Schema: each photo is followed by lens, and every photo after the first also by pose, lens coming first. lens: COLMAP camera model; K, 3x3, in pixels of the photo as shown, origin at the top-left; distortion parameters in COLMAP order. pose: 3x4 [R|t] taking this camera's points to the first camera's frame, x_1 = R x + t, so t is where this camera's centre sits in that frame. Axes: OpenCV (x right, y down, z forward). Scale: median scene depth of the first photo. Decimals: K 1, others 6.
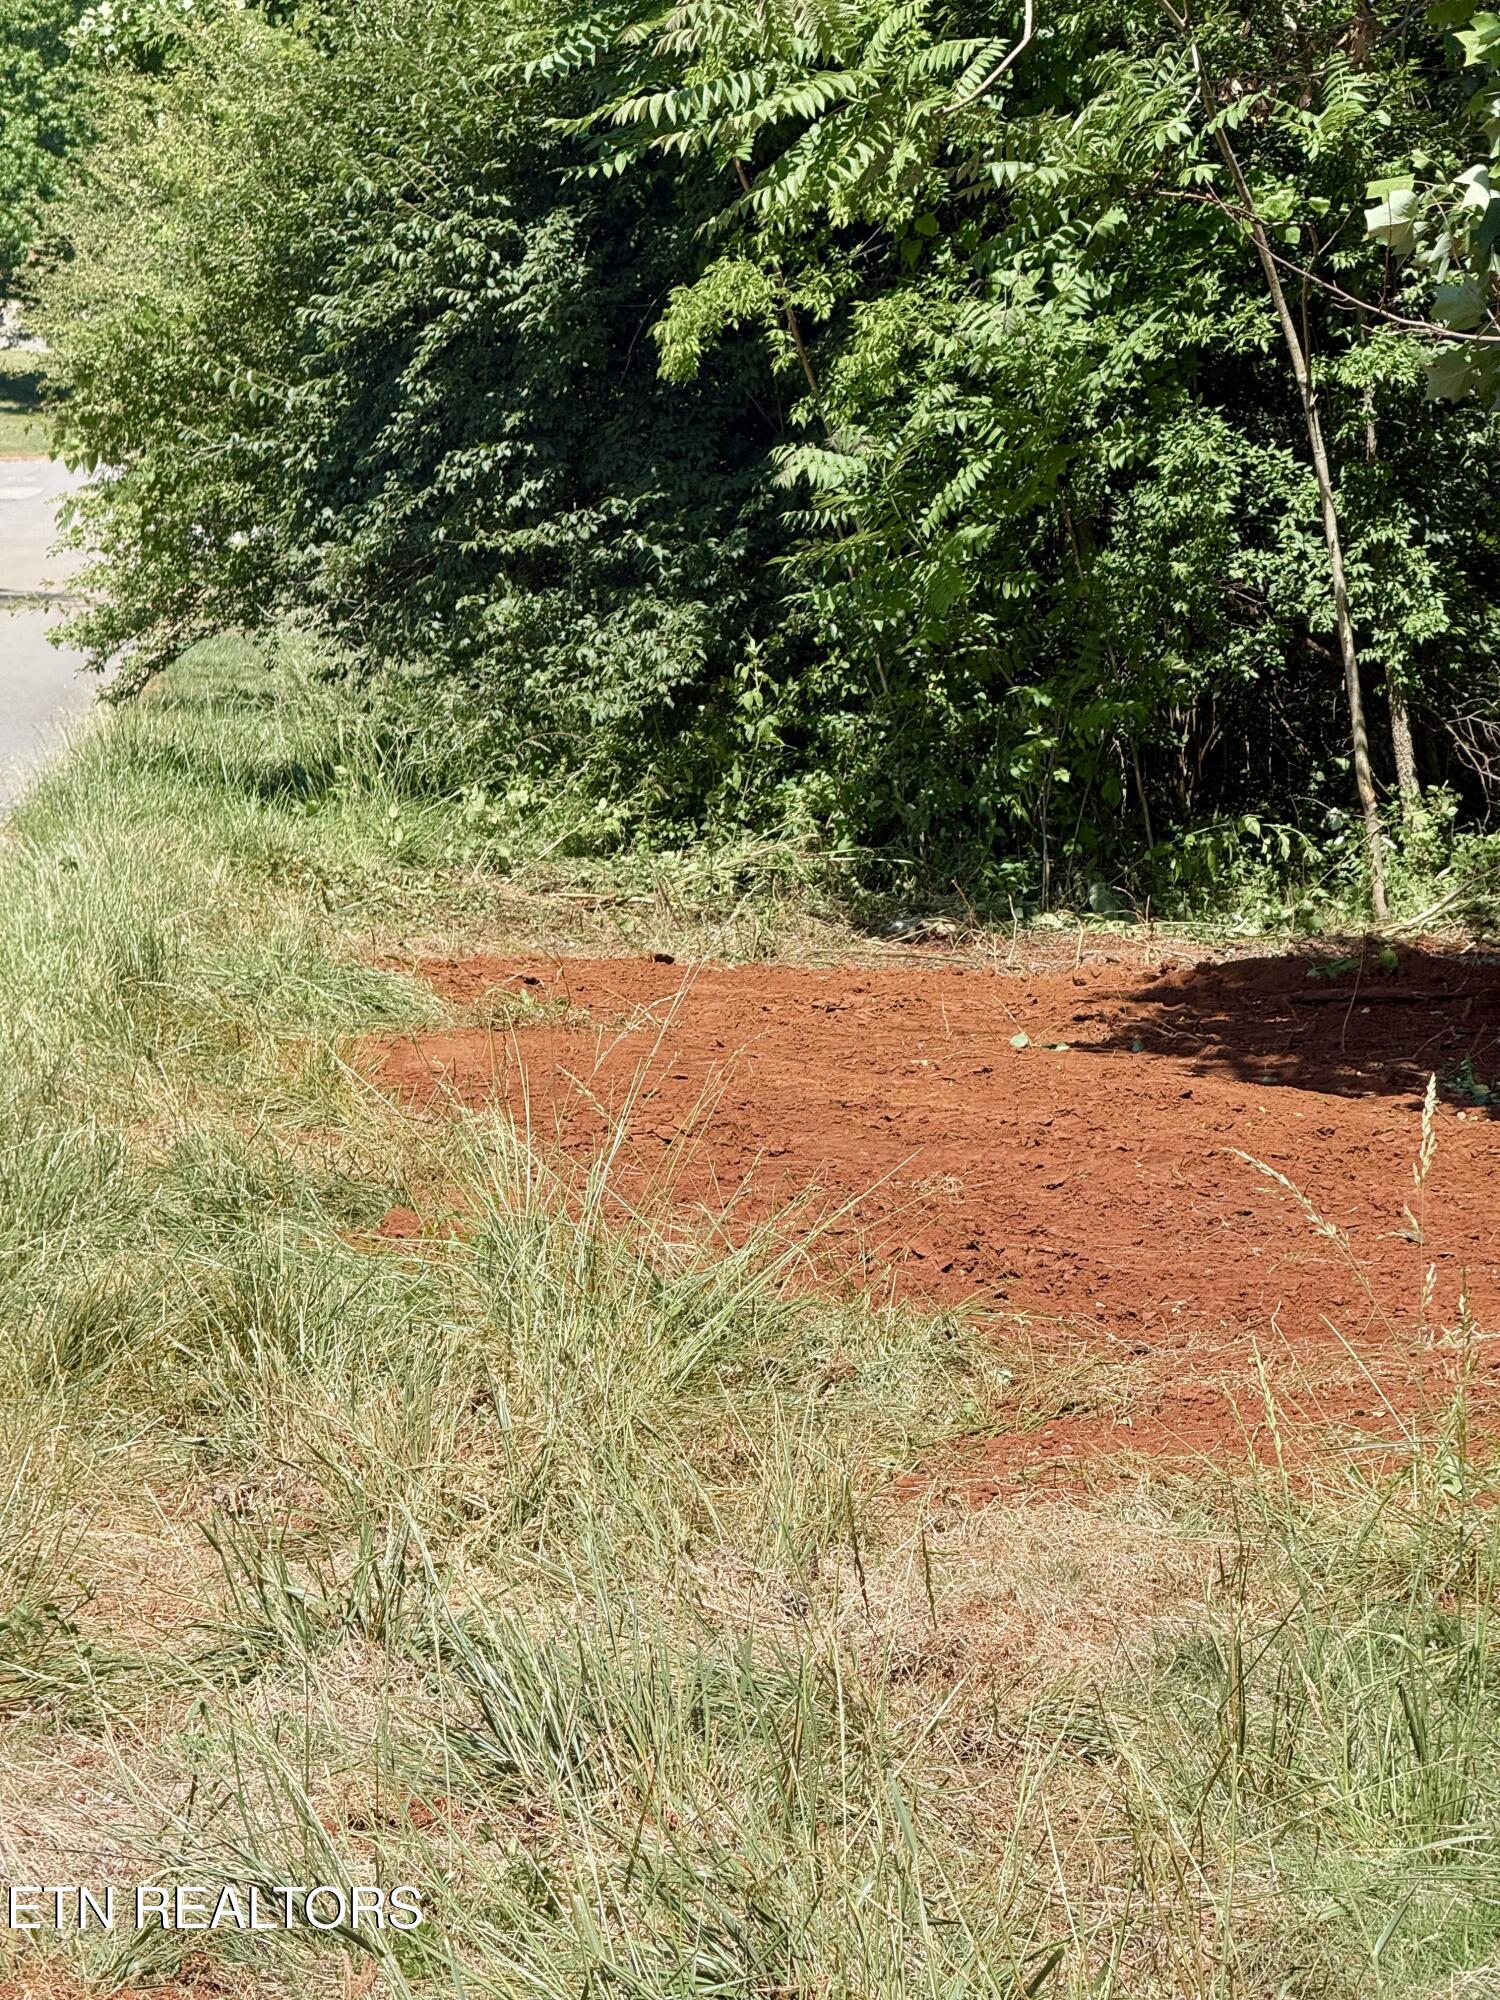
lens RADIAL K [[6924.8, 0, 750.0], [0, 6924.8, 1000.0], [0, 0, 1]] dist [0.574891, 0.288320]
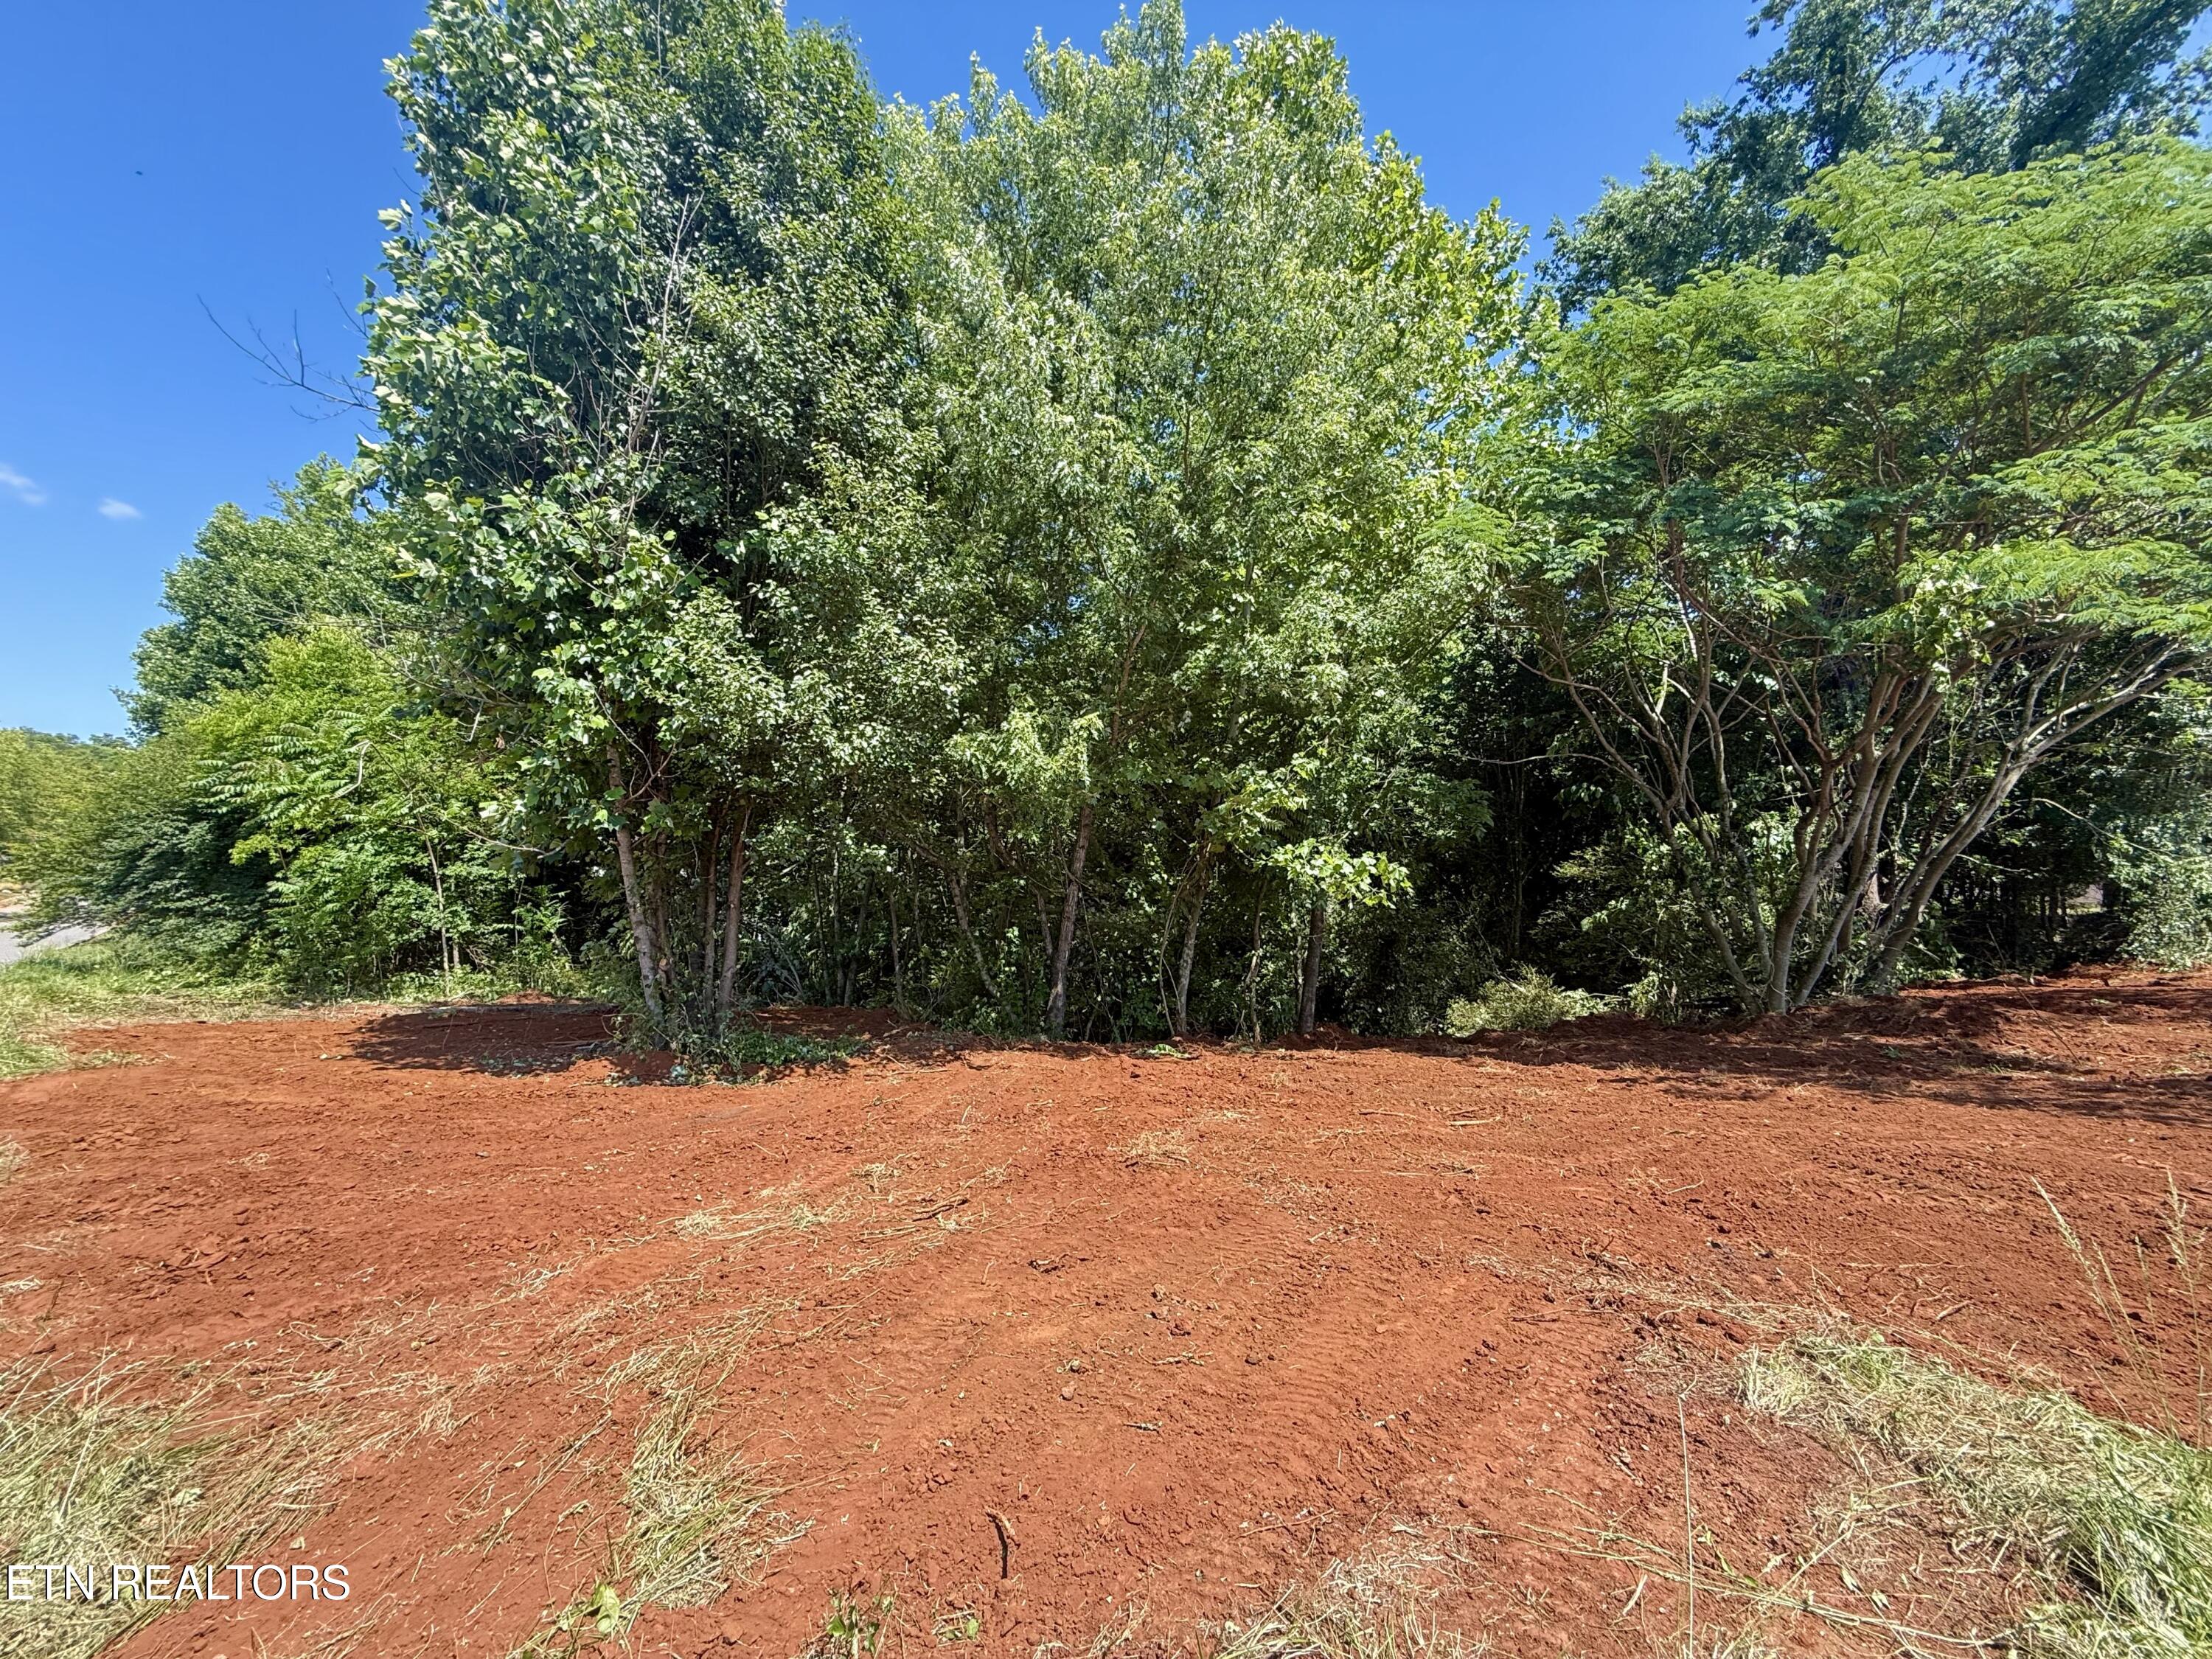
lens RADIAL K [[880.1, 0, 1106.9], [0, 880.1, 817.1], [0, 0, 1]] dist [-0.001349, 0.000231]
pose [[0.743799, 0.088273, 0.662549, 0.022981], [0.030207, 0.985789, -0.165251, -0.018669], [-0.667720, 0.142927, 0.730562, 0.303741]]
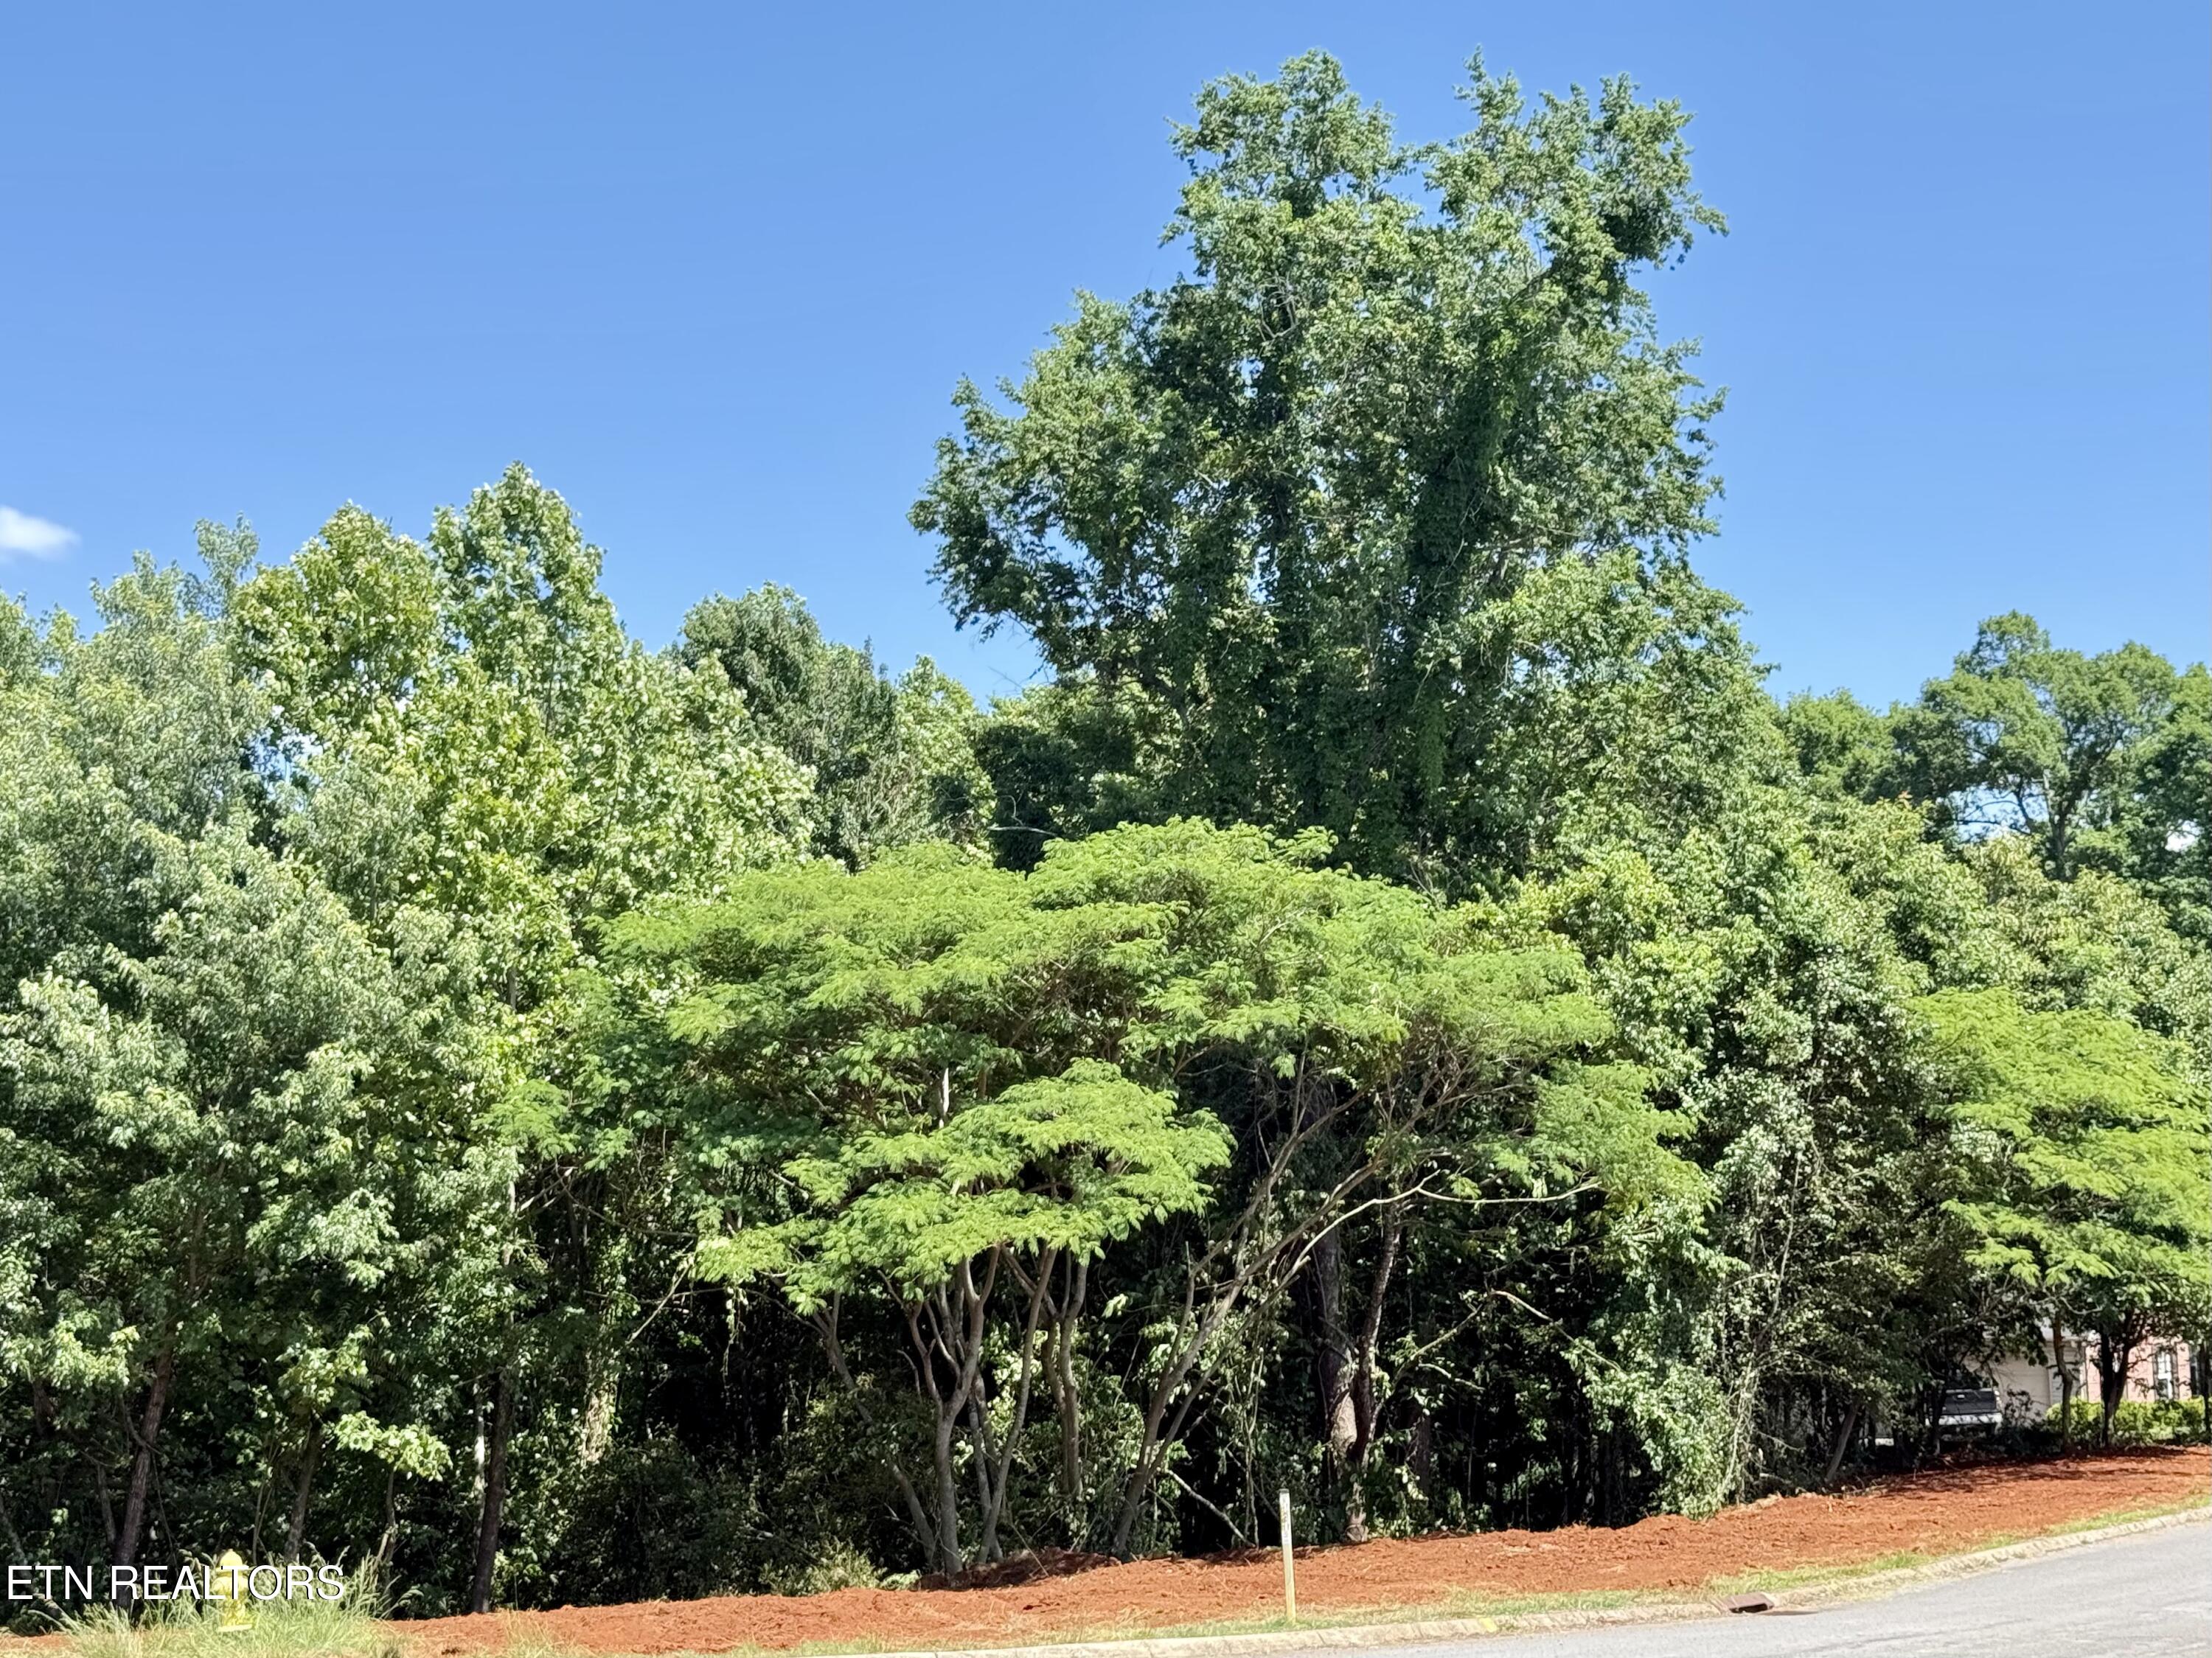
lens RADIAL K [[3499.3, 0, 1106.0], [0, 3499.3, 829.0], [0, 0, 1]] dist [0.131135, 0.065592]
pose [[0.604959, 0.137851, 0.784233, -0.690794], [0.063105, 0.973502, -0.219799, 0.042413], [-0.793752, 0.182458, 0.580230, -0.643384]]
